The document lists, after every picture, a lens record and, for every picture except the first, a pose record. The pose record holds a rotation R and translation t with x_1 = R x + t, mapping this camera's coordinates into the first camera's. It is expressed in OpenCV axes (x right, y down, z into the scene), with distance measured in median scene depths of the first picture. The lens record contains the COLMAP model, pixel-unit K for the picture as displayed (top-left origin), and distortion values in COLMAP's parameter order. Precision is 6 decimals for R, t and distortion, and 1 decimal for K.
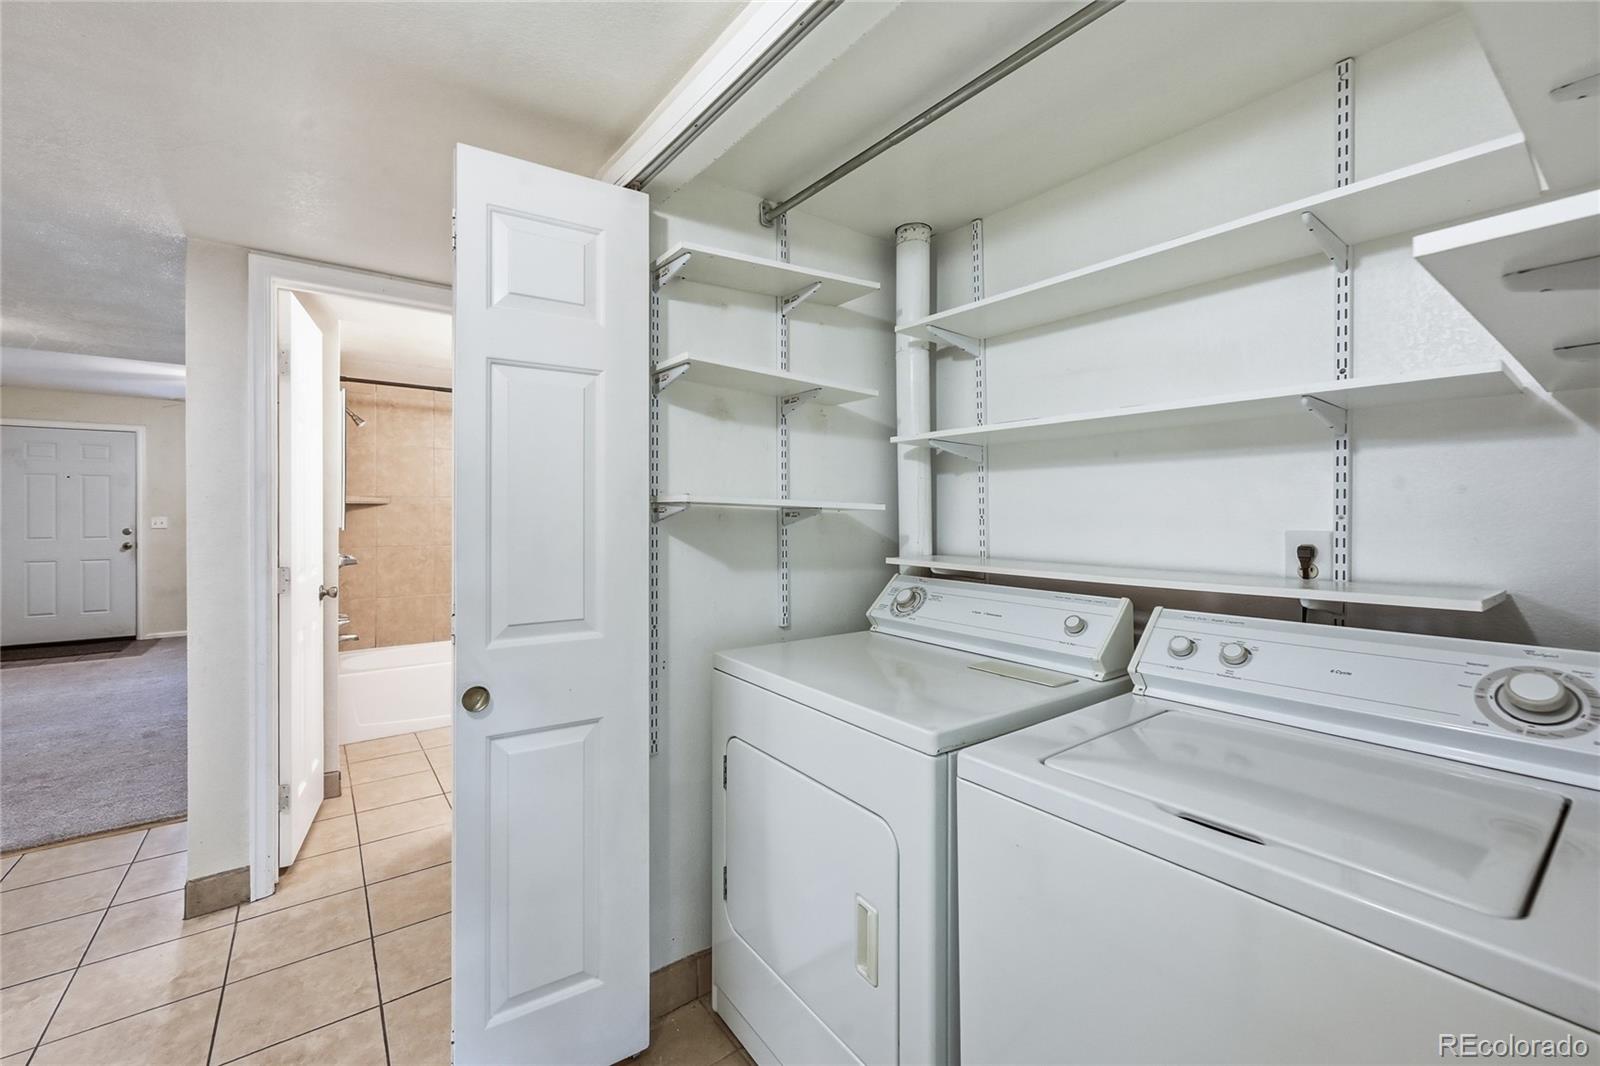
lens RADIAL K [[638.6, 0, 787.1], [0, 638.6, 511.1], [0, 0, 1]] dist [-0.002143, 0.000795]
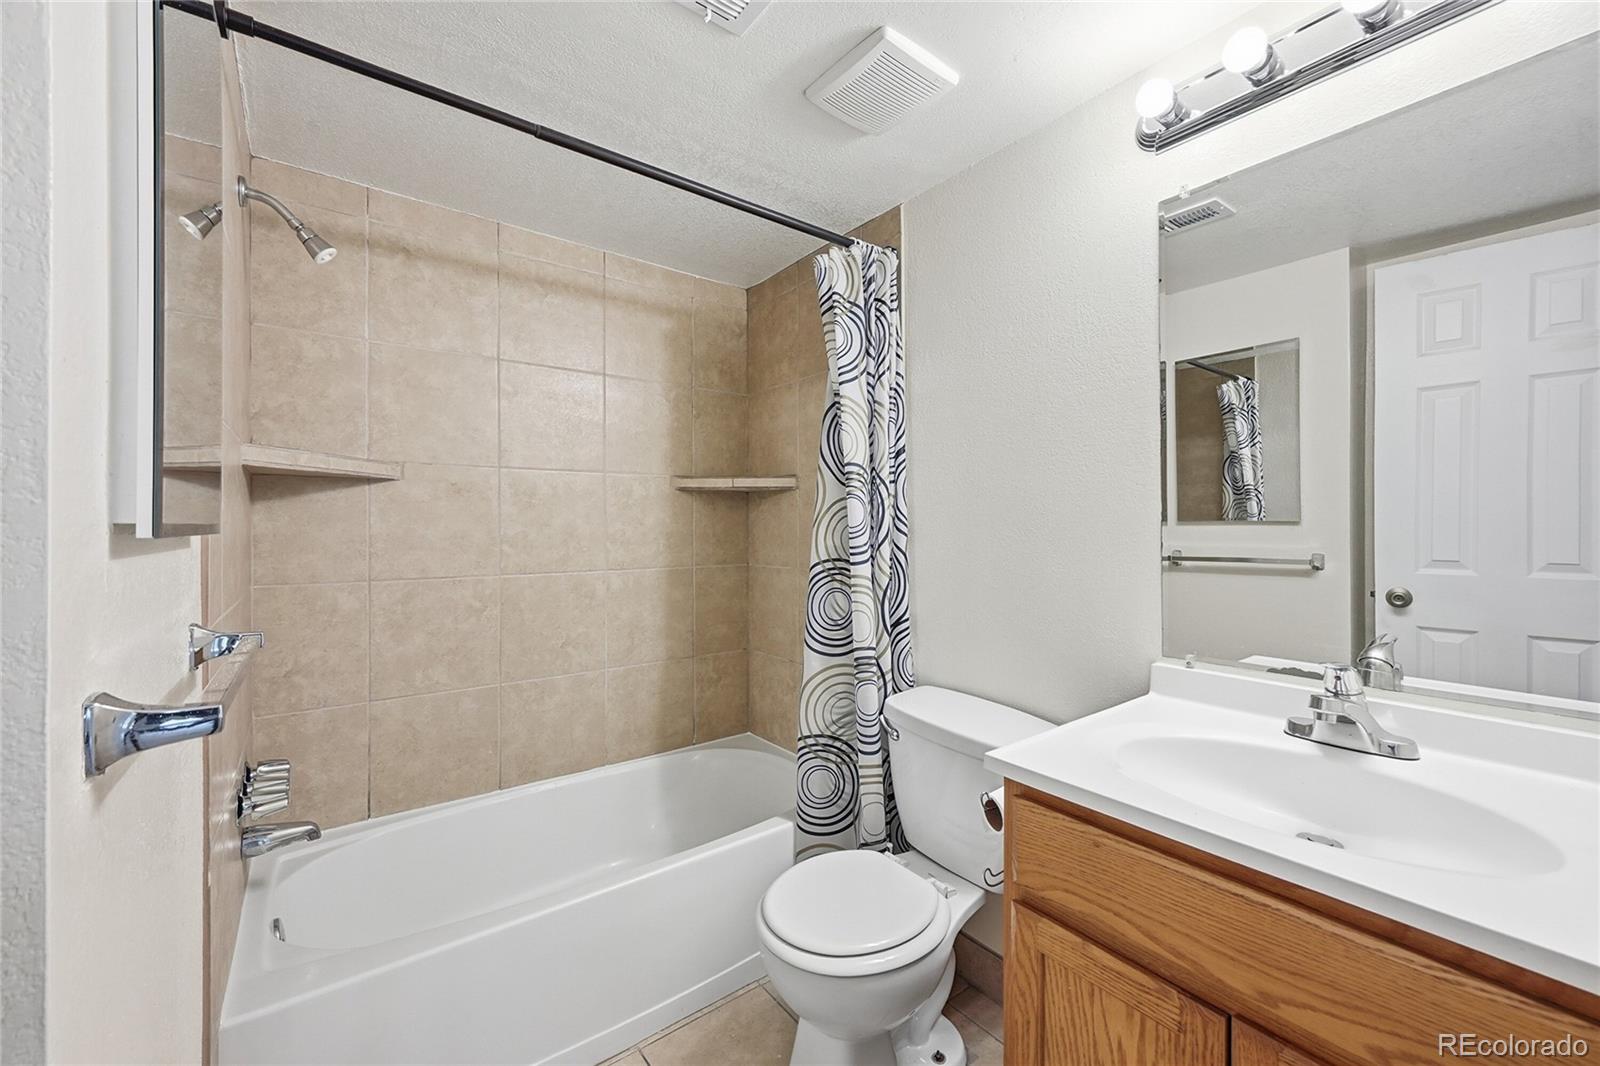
lens RADIAL K [[638.6, 0, 796.8], [0, 638.6, 527.6], [0, 0, 1]] dist [-0.002143, 0.000795]
pose [[0.999994, -0.002788, 0.002138, -0.355651], [0.002778, 0.999986, 0.004523, 0.020015], [-0.002151, -0.004517, 0.999987, 0.567313]]
